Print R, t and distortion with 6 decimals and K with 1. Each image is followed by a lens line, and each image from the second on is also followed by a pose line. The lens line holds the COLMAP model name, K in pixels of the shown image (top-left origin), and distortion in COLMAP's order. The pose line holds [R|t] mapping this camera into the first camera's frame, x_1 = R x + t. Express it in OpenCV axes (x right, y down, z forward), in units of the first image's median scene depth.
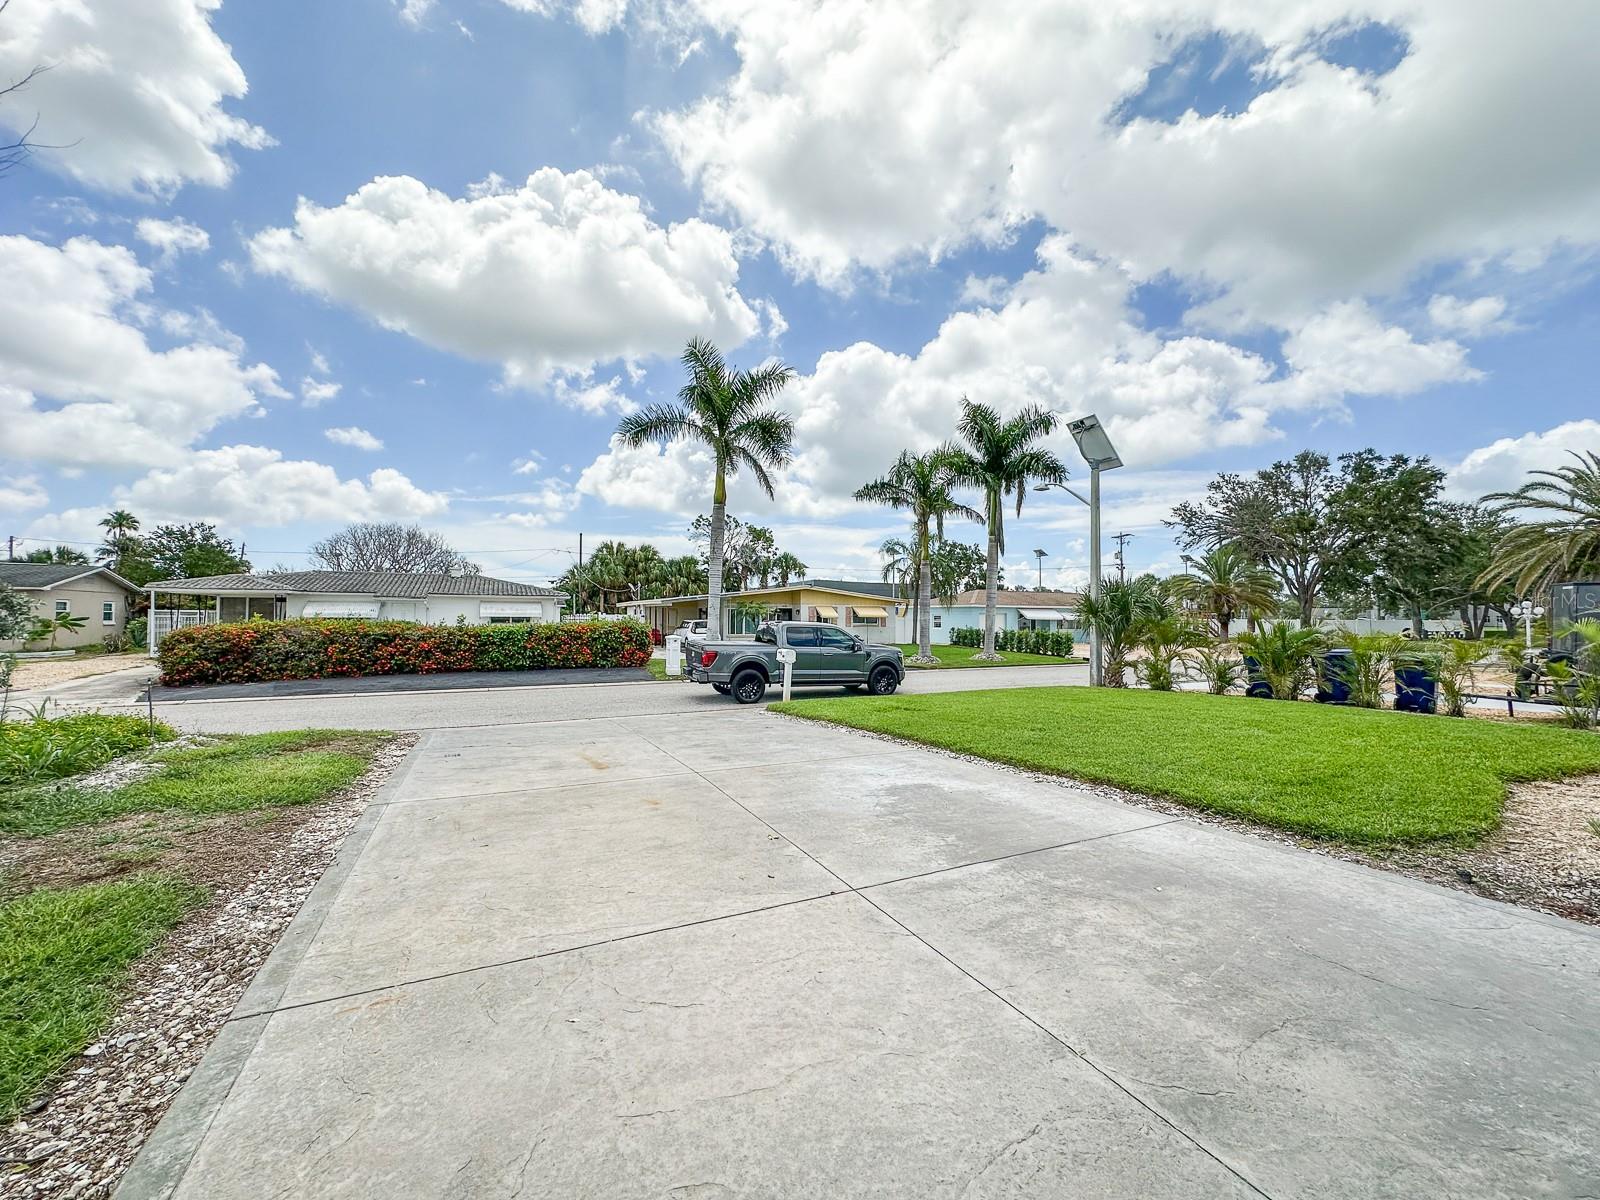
lens RADIAL K [[640.0, 0, 803.4], [0, 640.0, 598.2], [0, 0, 1]] dist [-0.000907, 0.000287]
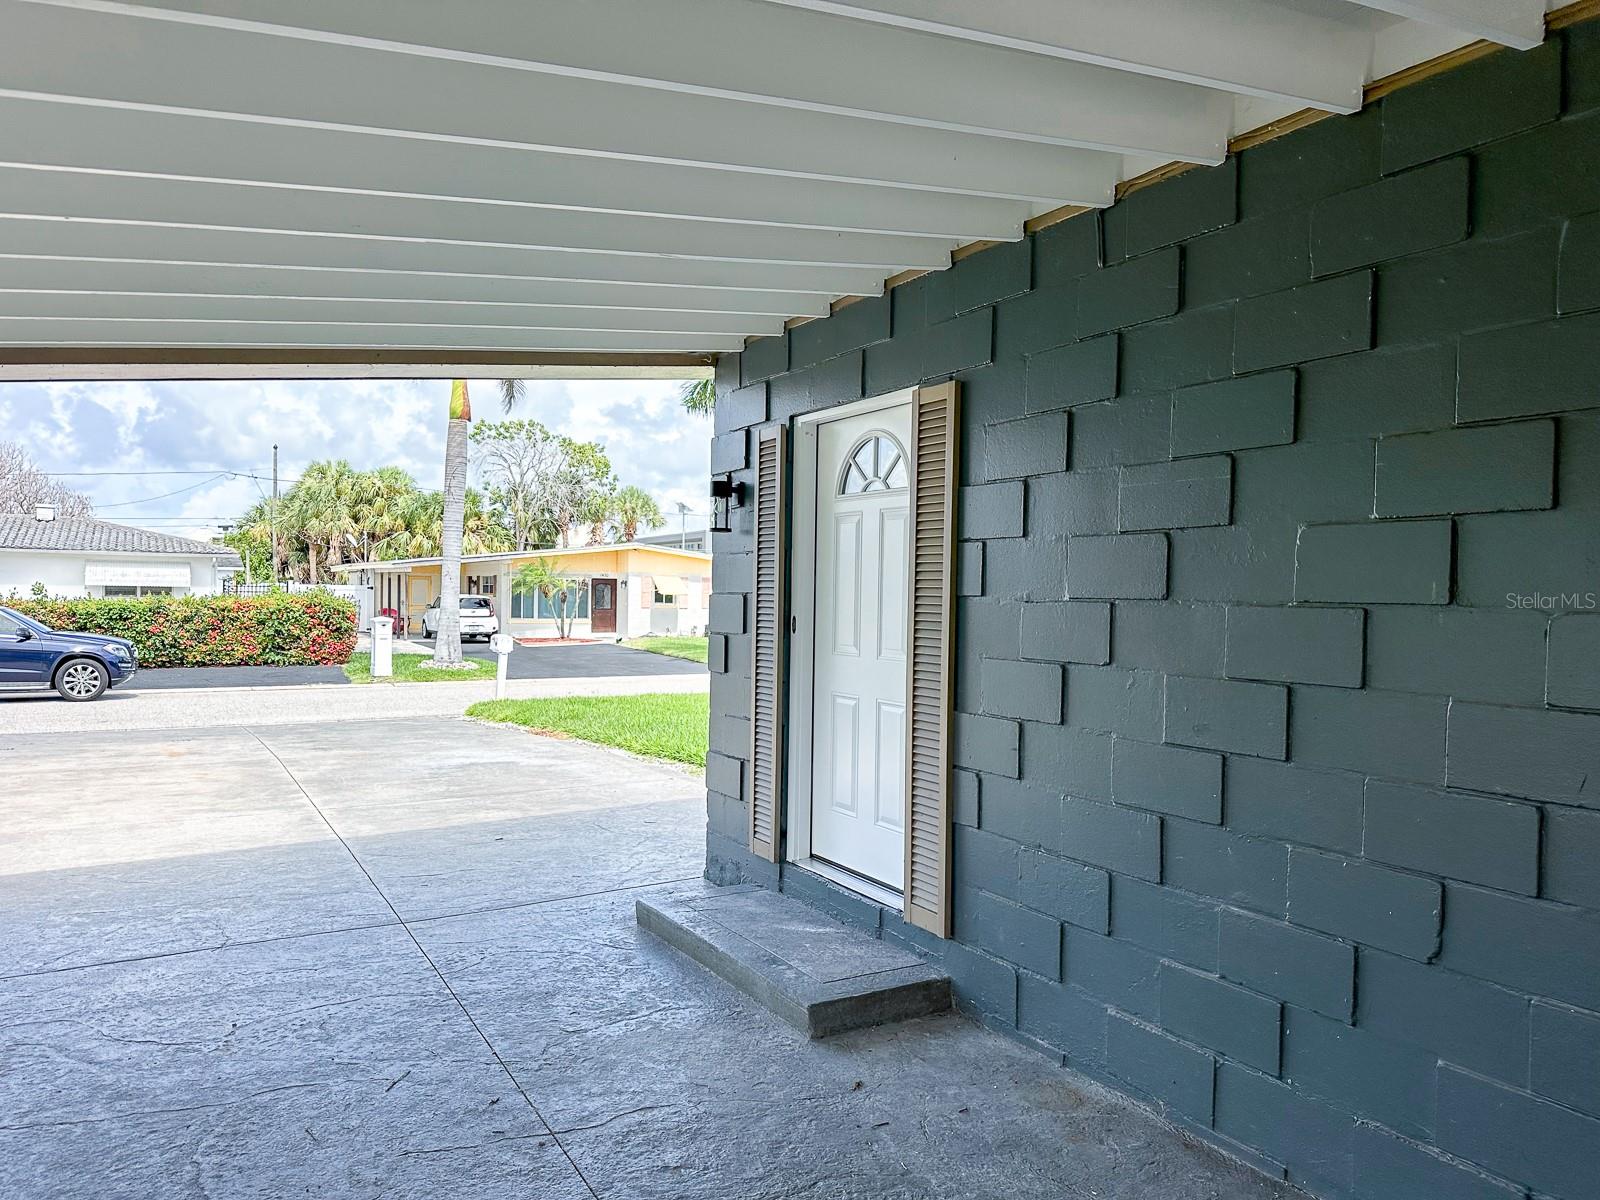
lens RADIAL K [[1166.2, 0, 800.0], [0, 1166.2, 600.0], [0, 0, 1]] dist [0.089287, -0.149941]
pose [[0.997599, 0.014652, 0.067691, 0.082852], [-0.016826, 0.999357, 0.031648, -0.003329], [-0.067184, -0.032711, 0.997204, -0.141309]]
